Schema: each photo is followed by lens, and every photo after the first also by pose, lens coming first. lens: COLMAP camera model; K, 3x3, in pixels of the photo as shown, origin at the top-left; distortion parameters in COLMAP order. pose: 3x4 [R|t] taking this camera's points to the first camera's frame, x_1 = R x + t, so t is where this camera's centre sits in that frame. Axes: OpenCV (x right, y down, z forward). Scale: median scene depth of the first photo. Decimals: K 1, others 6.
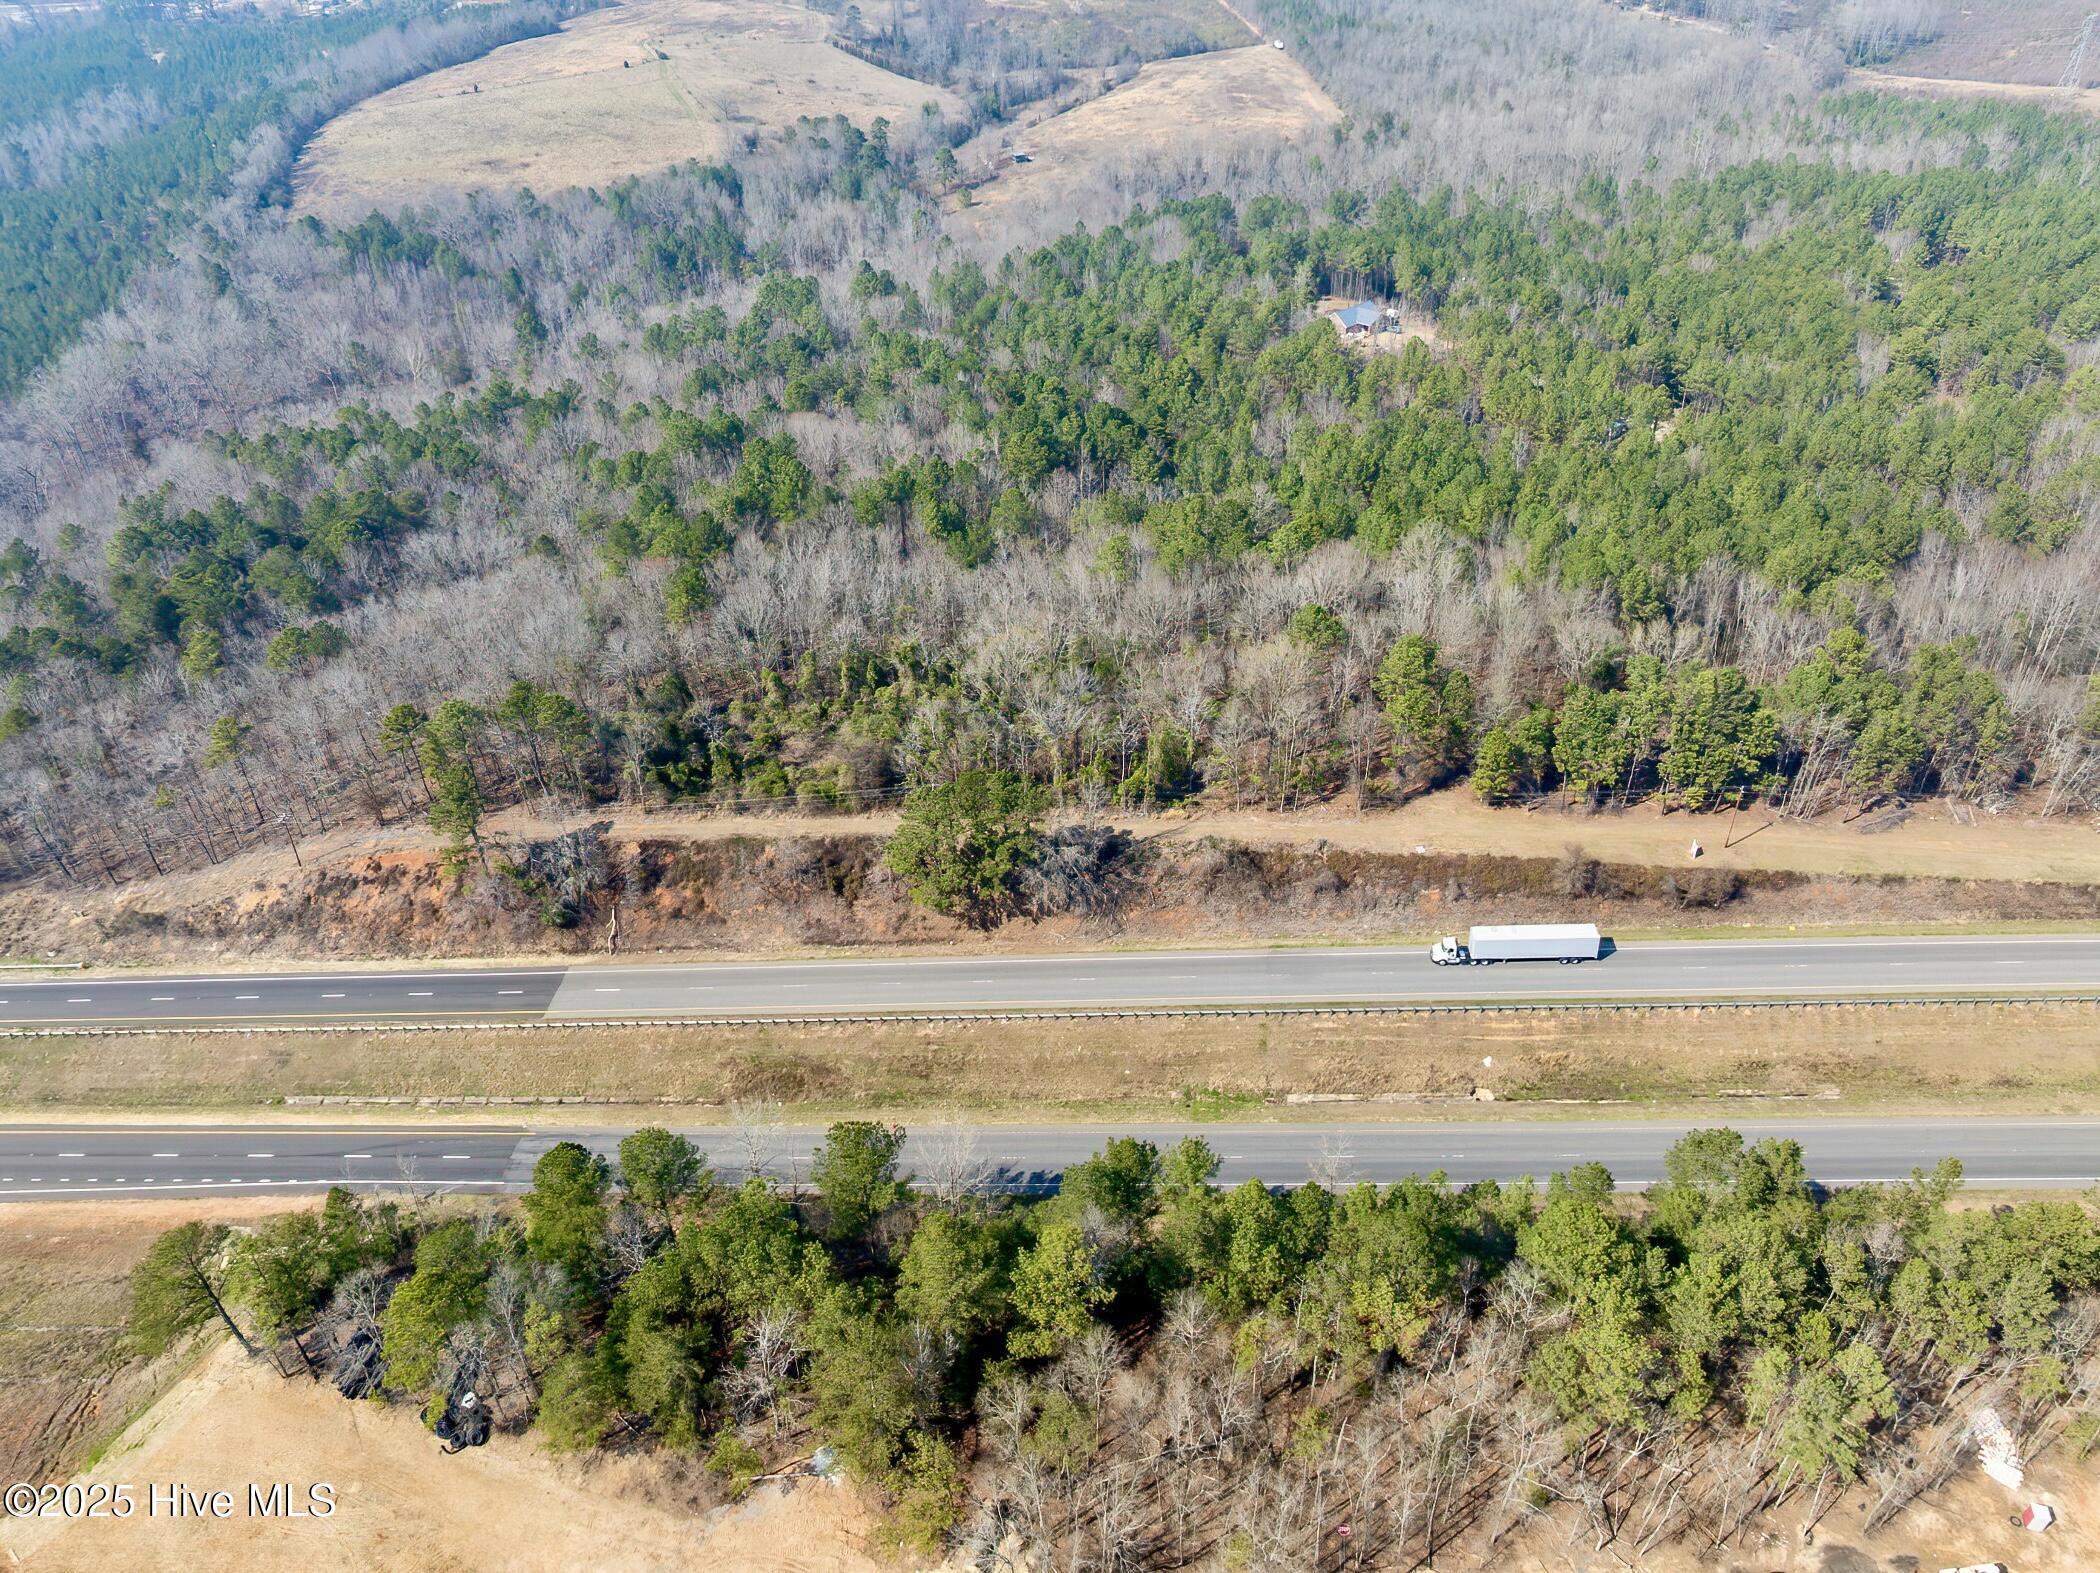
lens RADIAL K [[1482.7, 0, 1049.8], [0, 1482.7, 798.3], [0, 0, 1]] dist [-0.055525, 0.028194]
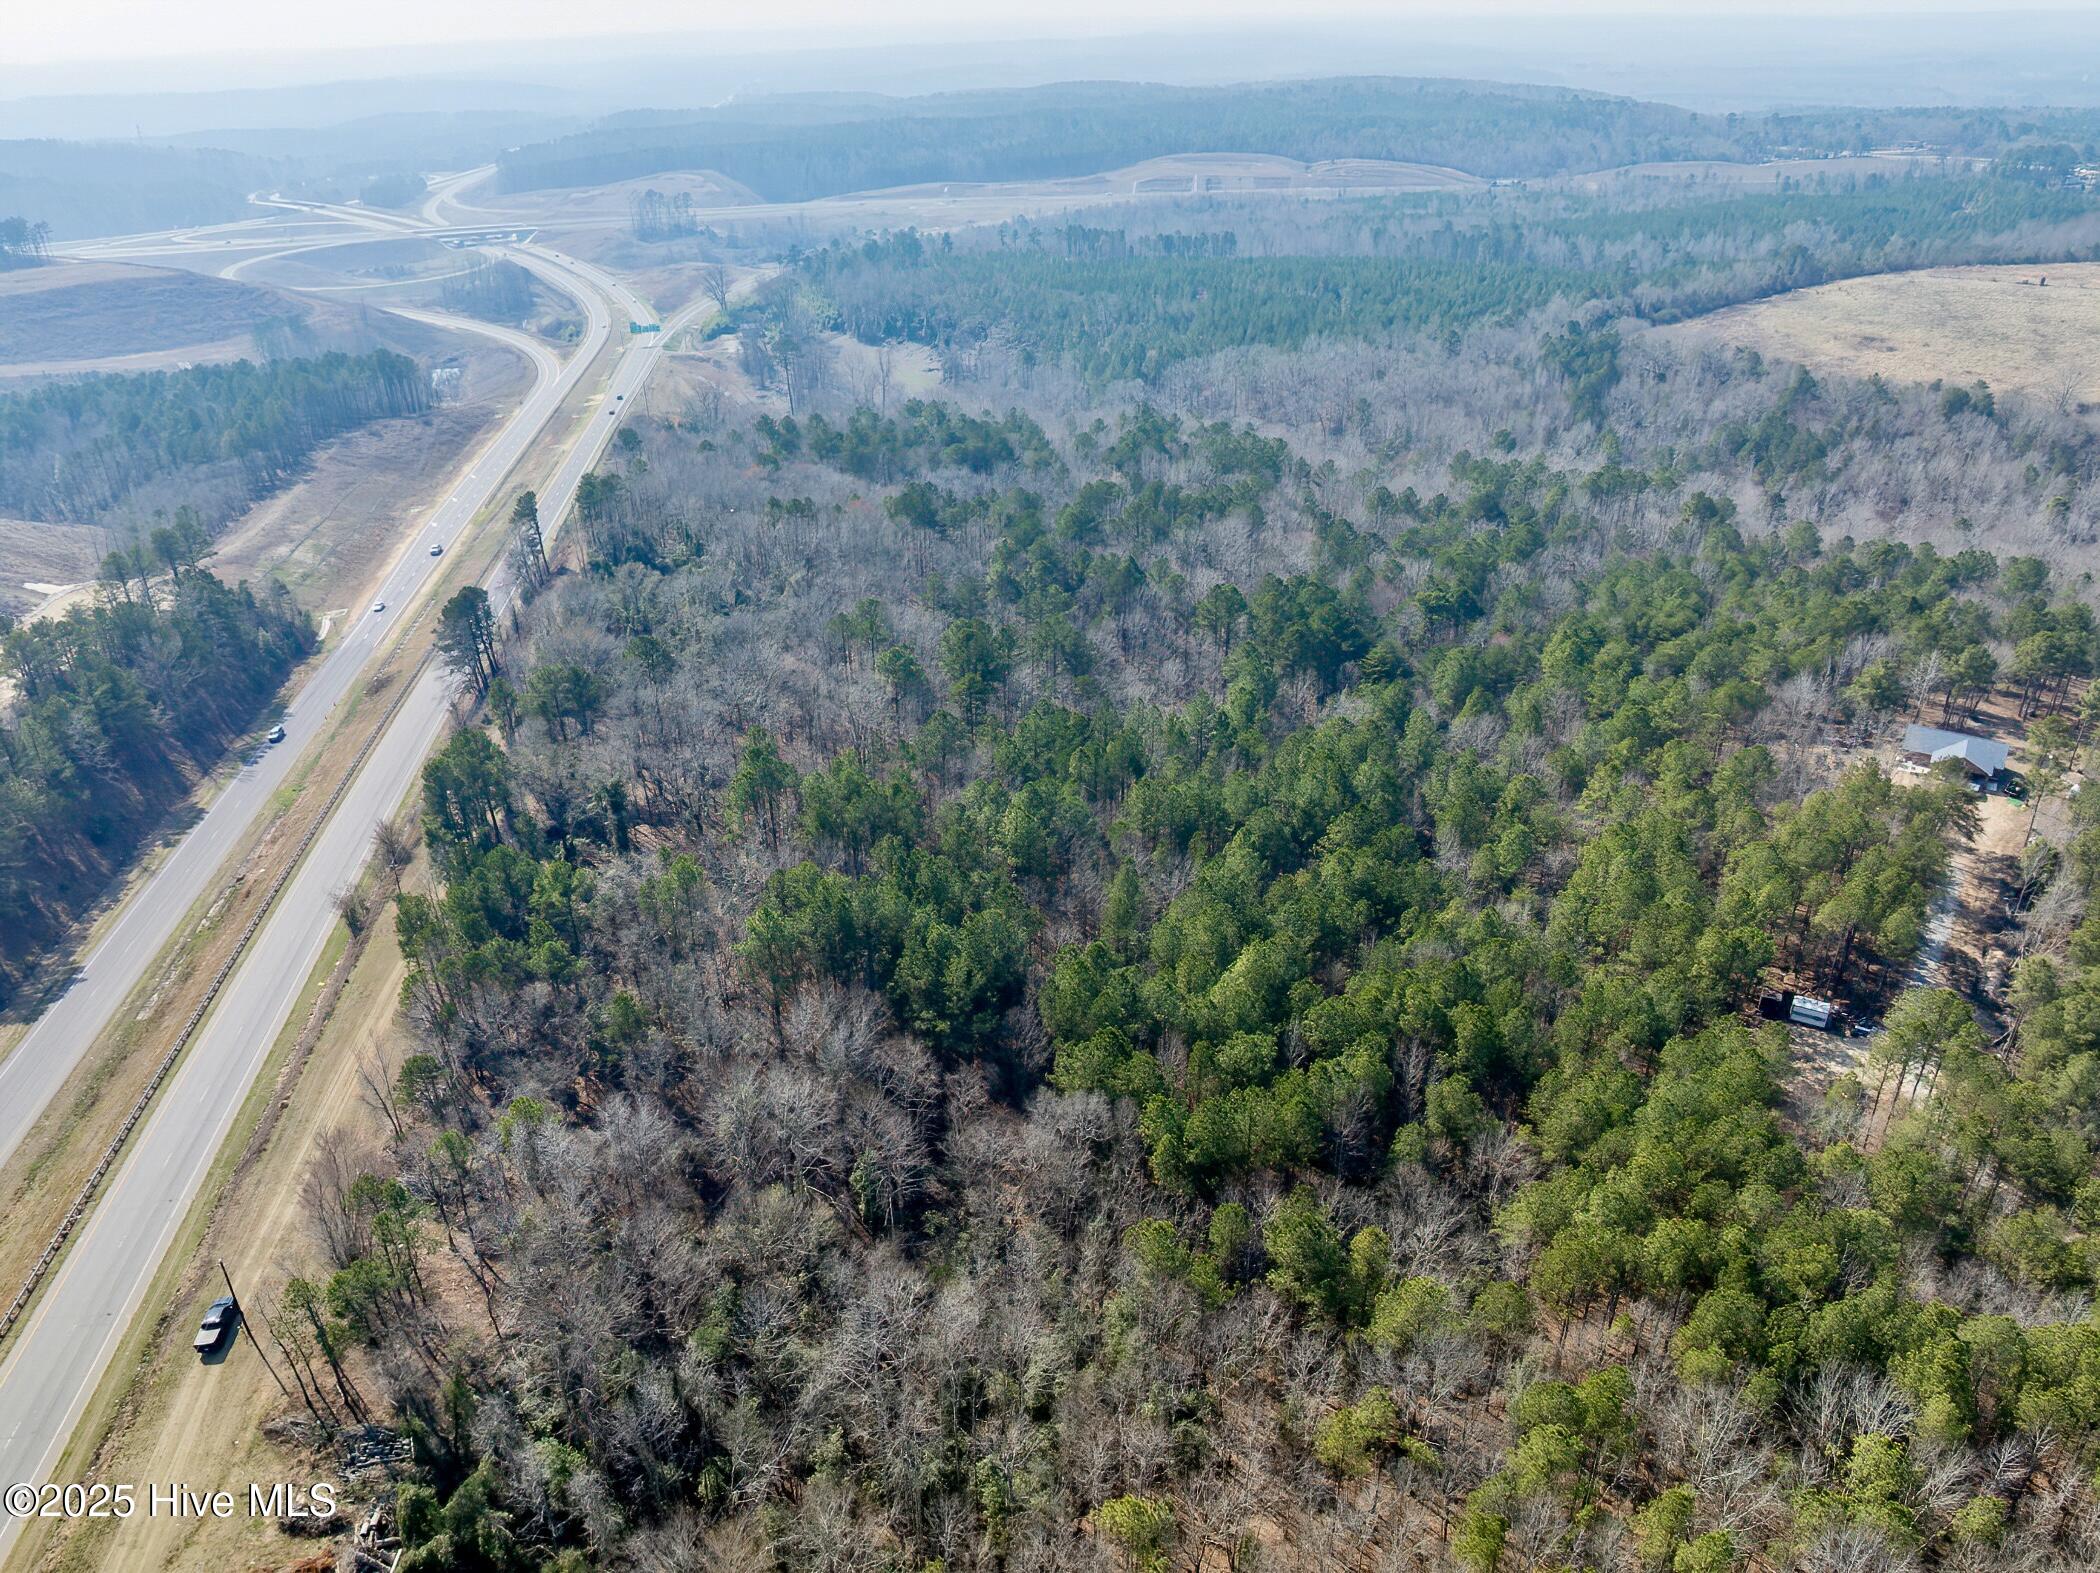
lens RADIAL K [[1482.7, 0, 1057.2], [0, 1482.7, 801.4], [0, 0, 1]] dist [-0.055525, 0.028194]
pose [[0.238631, 0.479405, -0.844527, 1.259427], [-0.550594, 0.783155, 0.288989, -0.524581], [0.799938, 0.396030, 0.450843, 0.774808]]
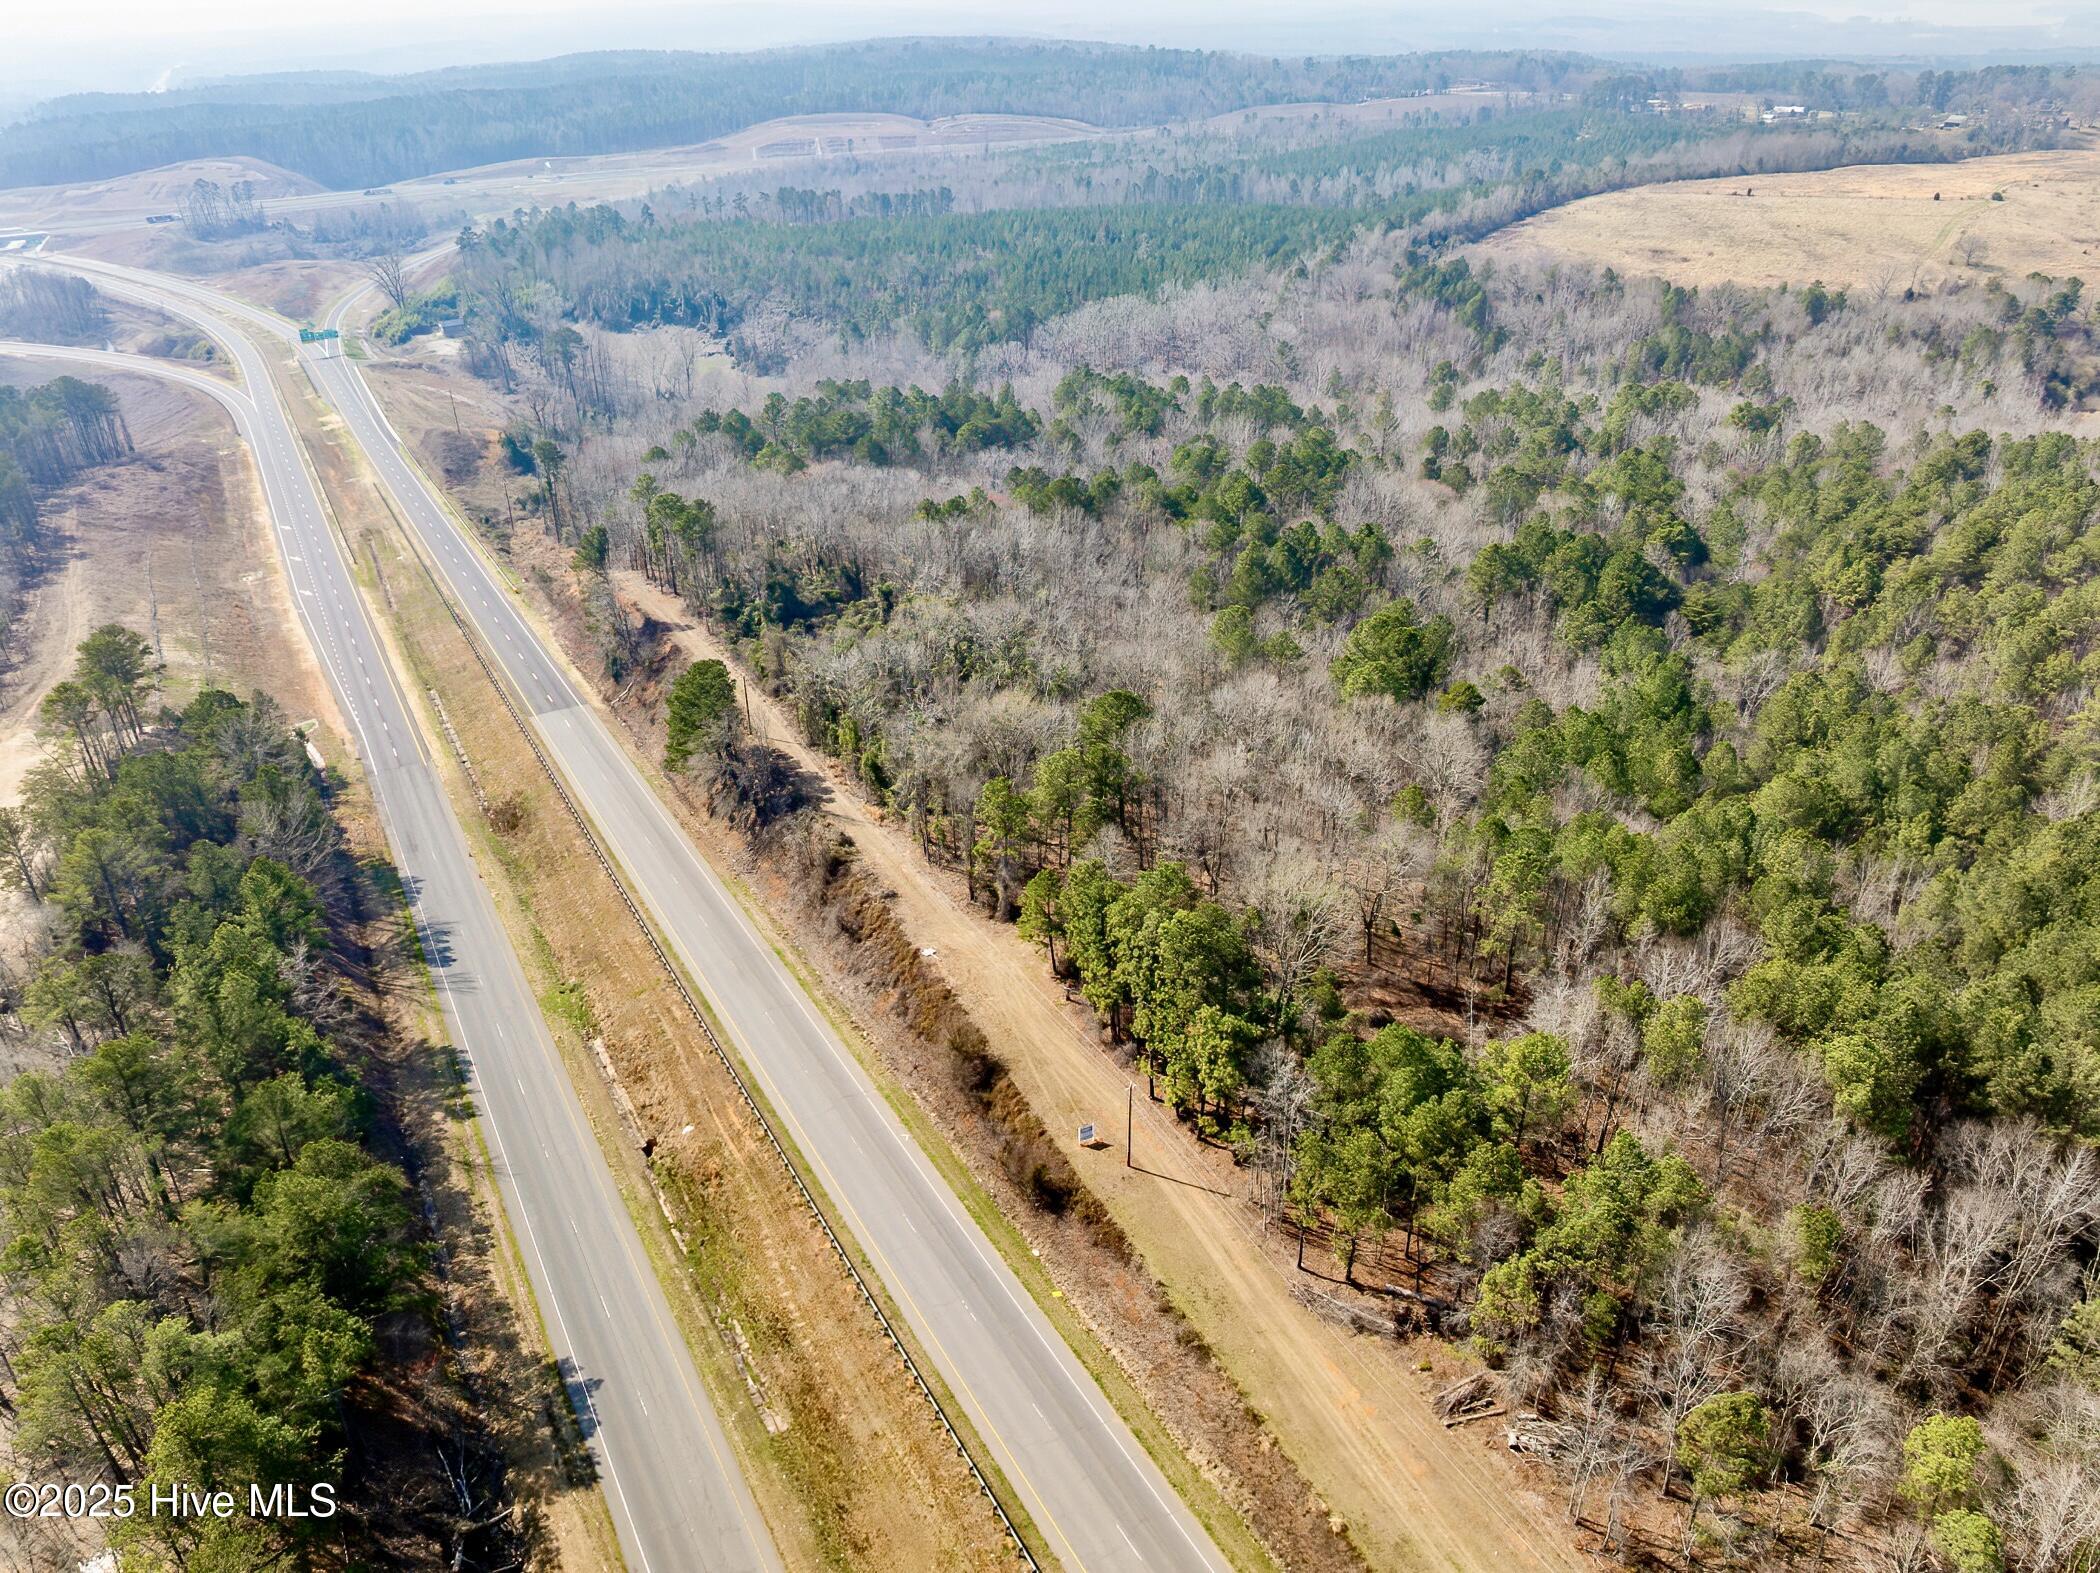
lens RADIAL K [[1482.7, 0, 1047.1], [0, 1482.7, 792.9], [0, 0, 1]] dist [-0.055525, 0.028194]
pose [[0.542300, 0.423550, -0.725614, 0.778374], [-0.480095, 0.864967, 0.146086, -0.179638], [0.689507, 0.269141, 0.672416, 0.413914]]
